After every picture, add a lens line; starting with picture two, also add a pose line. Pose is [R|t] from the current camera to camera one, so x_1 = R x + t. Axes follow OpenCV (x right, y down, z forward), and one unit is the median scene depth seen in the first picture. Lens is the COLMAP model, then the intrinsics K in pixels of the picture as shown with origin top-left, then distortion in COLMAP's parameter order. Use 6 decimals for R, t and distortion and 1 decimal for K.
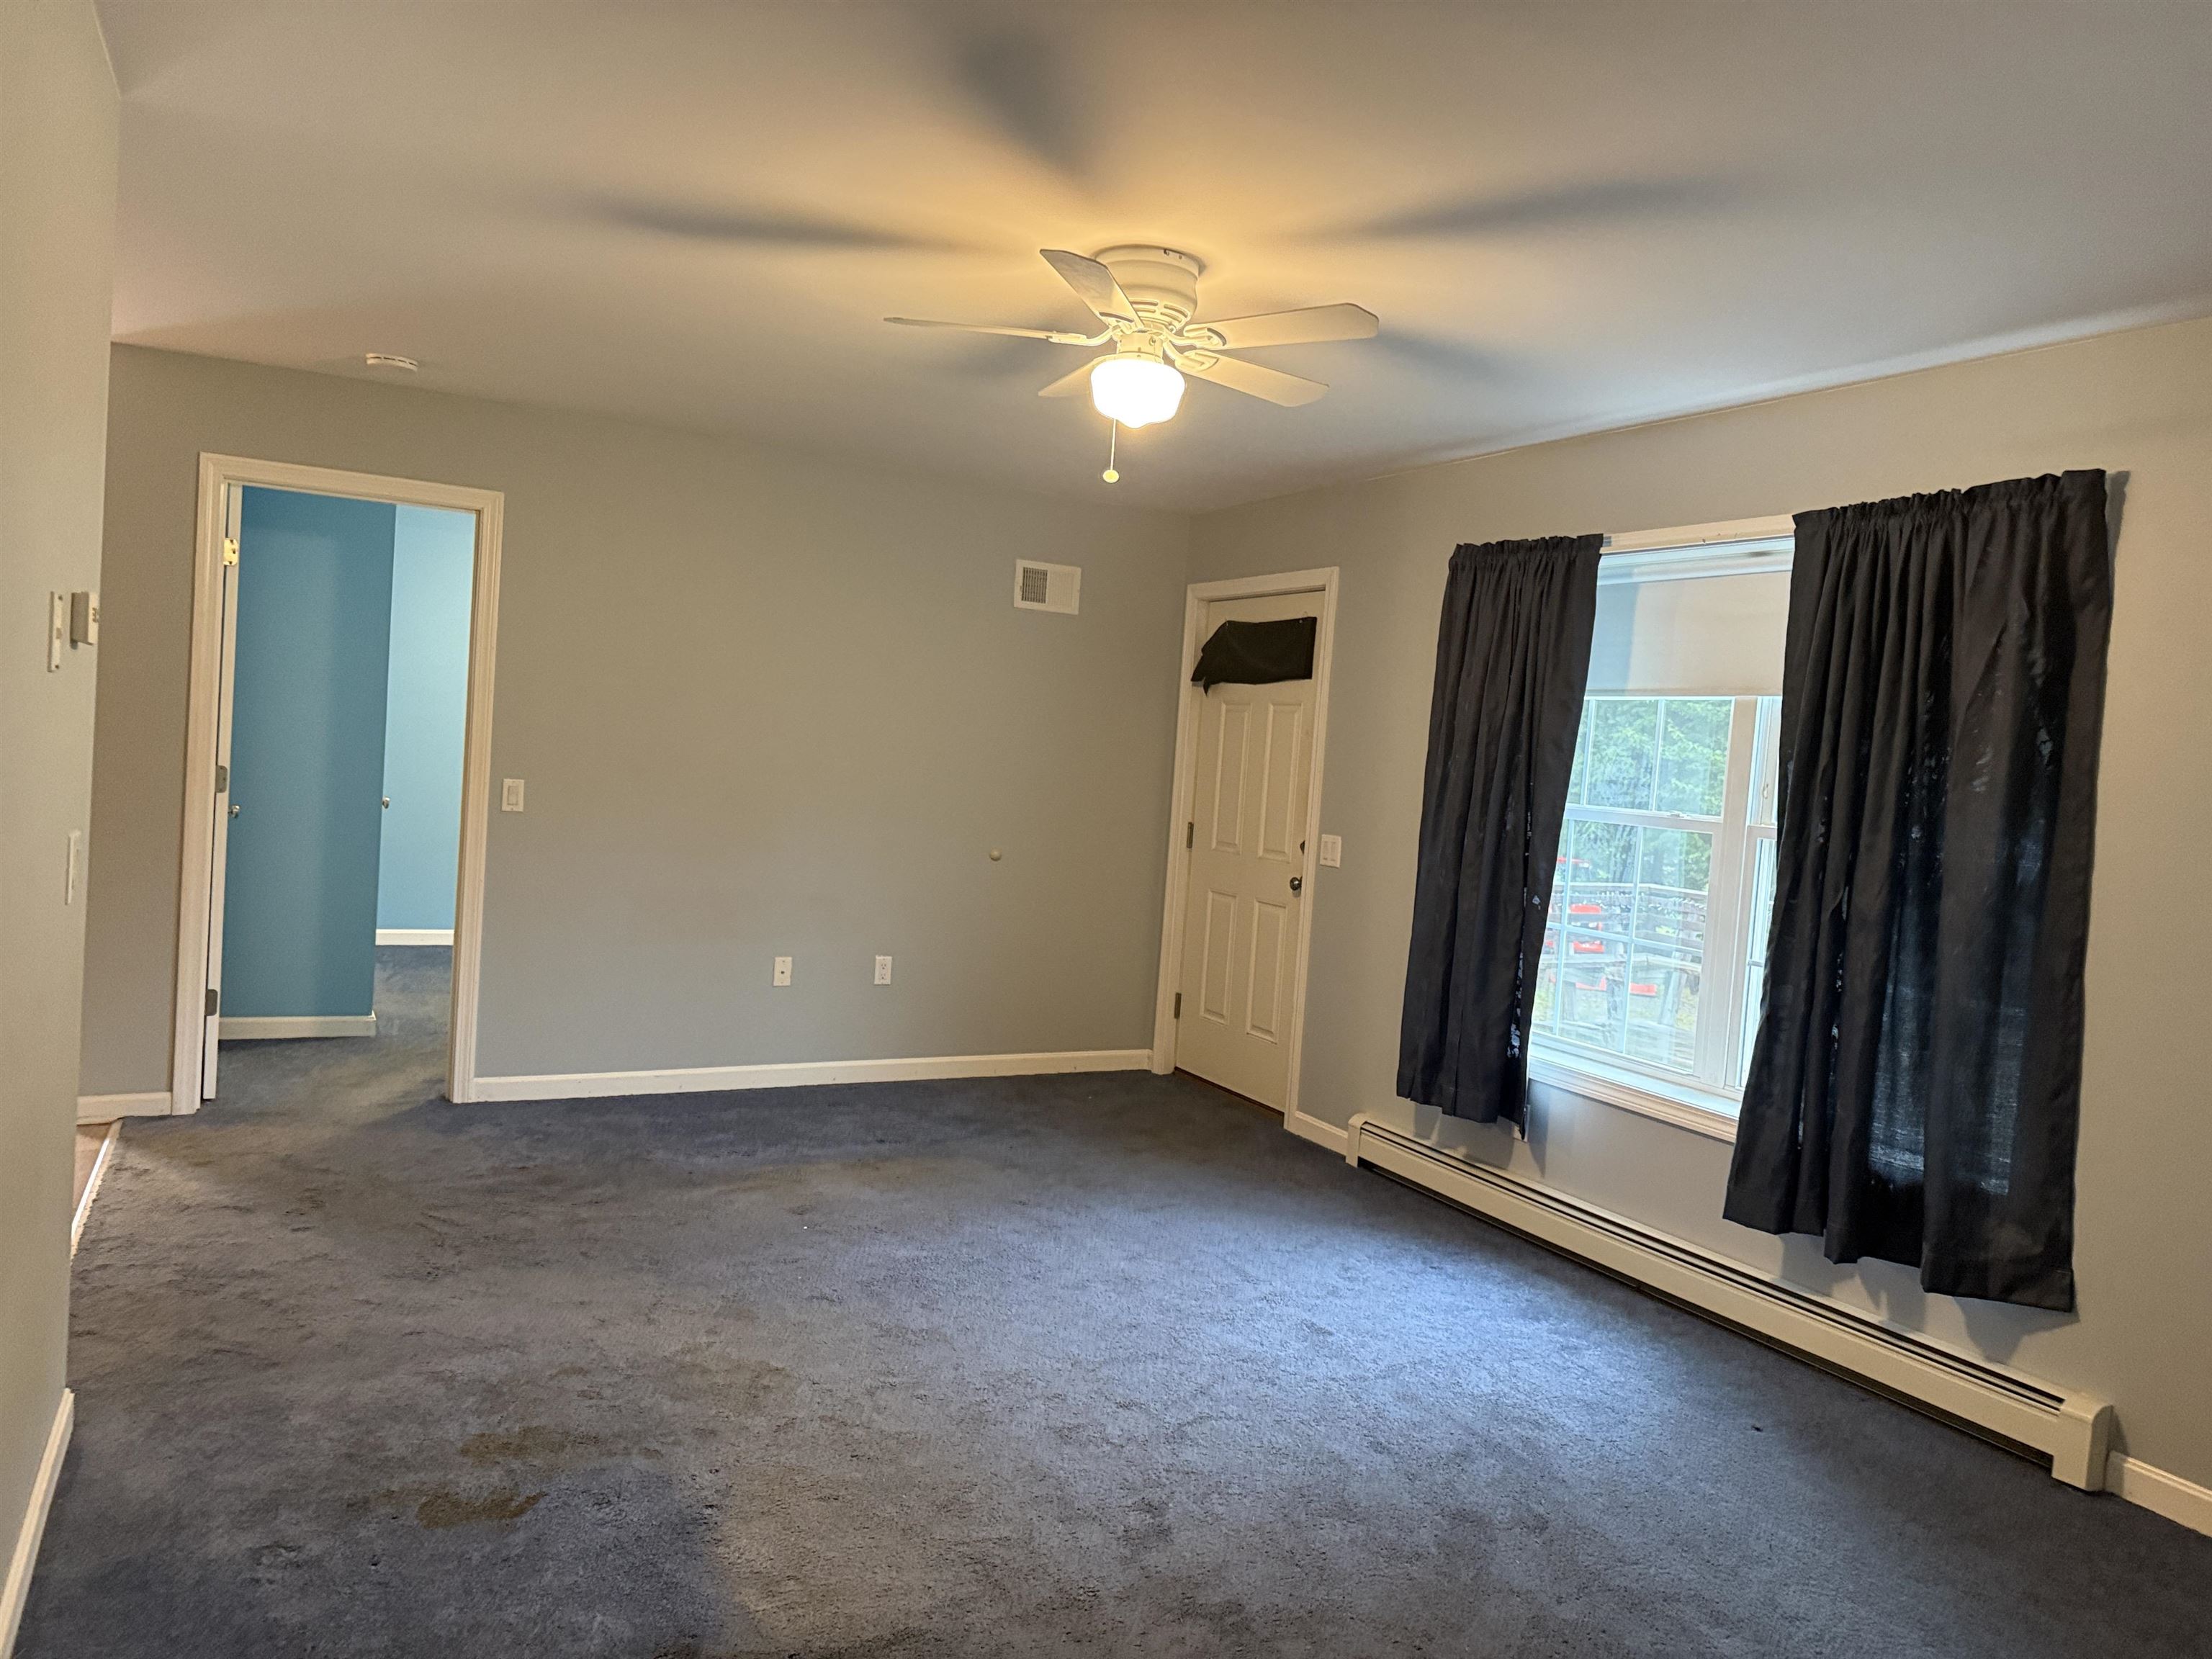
lens RADIAL K [[1545.7, 0, 1106.0], [0, 1545.7, 829.5], [0, 0, 1]] dist [0.002948, -0.000069]
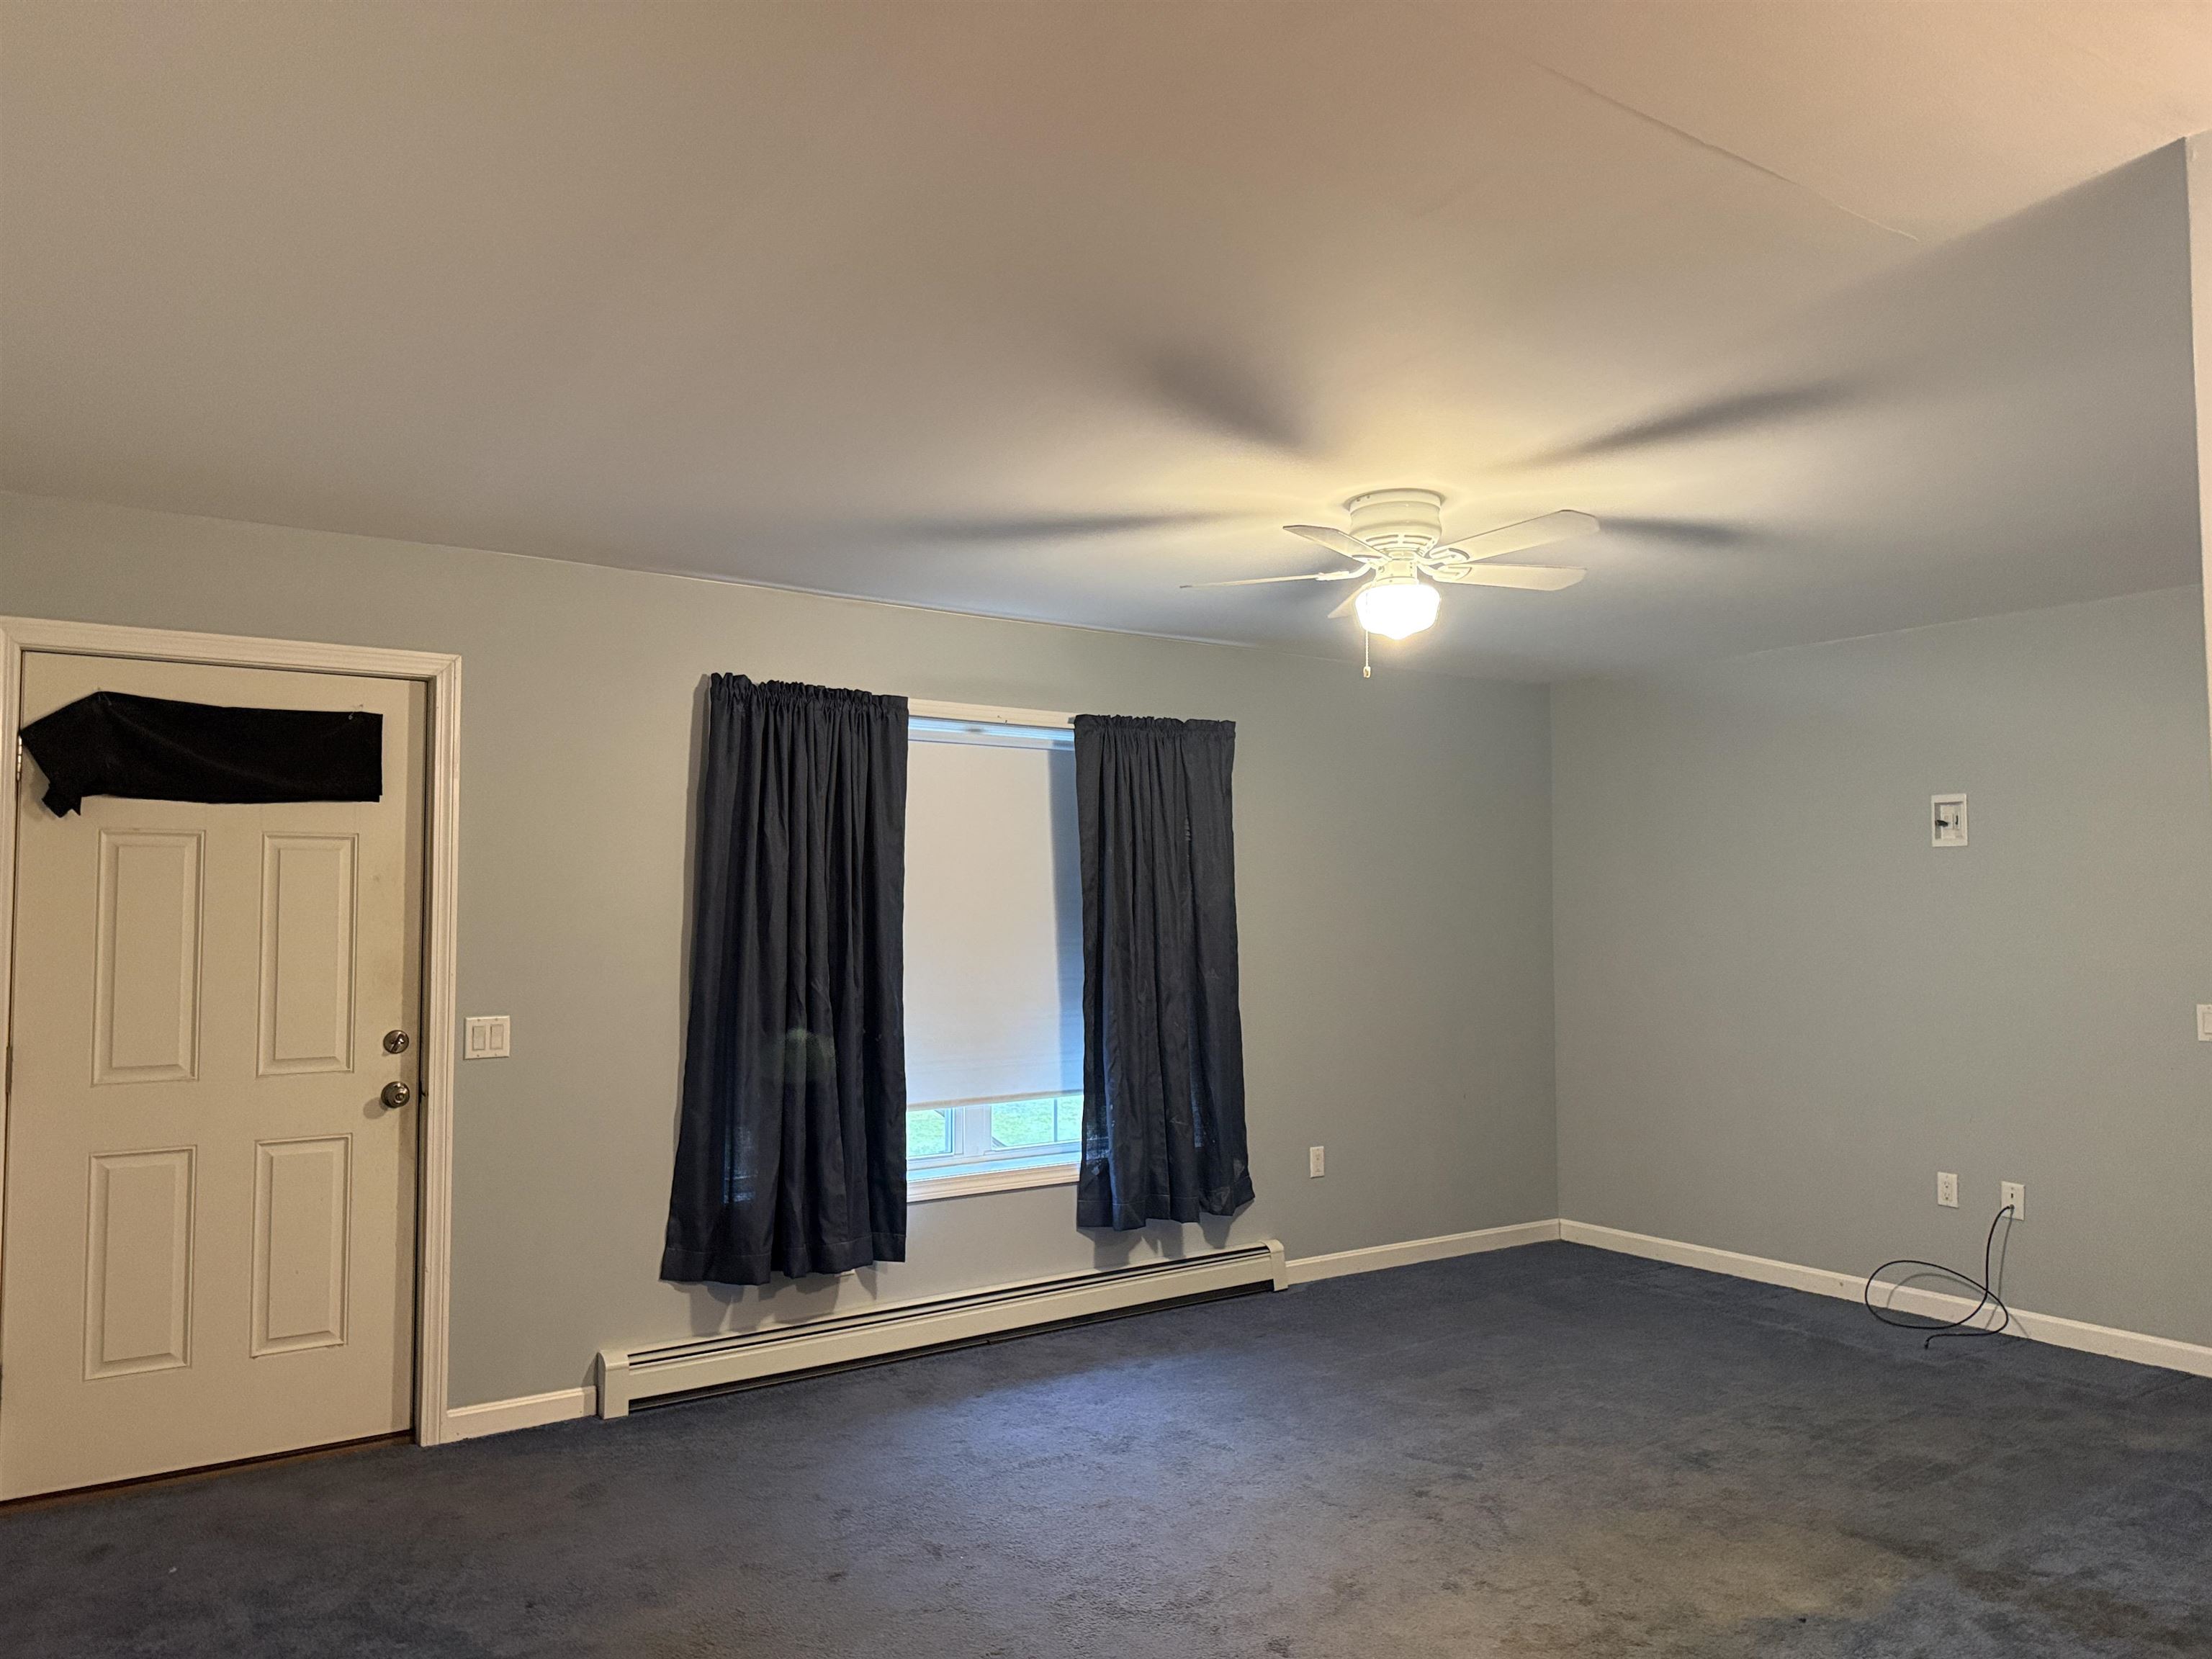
lens RADIAL K [[1545.7, 0, 1106.0], [0, 1545.7, 829.5], [0, 0, 1]] dist [0.002948, -0.000069]
pose [[-0.143262, -0.014254, 0.989582, -0.780221], [0.043072, 0.998859, 0.020623, -0.108510], [-0.988747, 0.045578, -0.142484, 0.987371]]
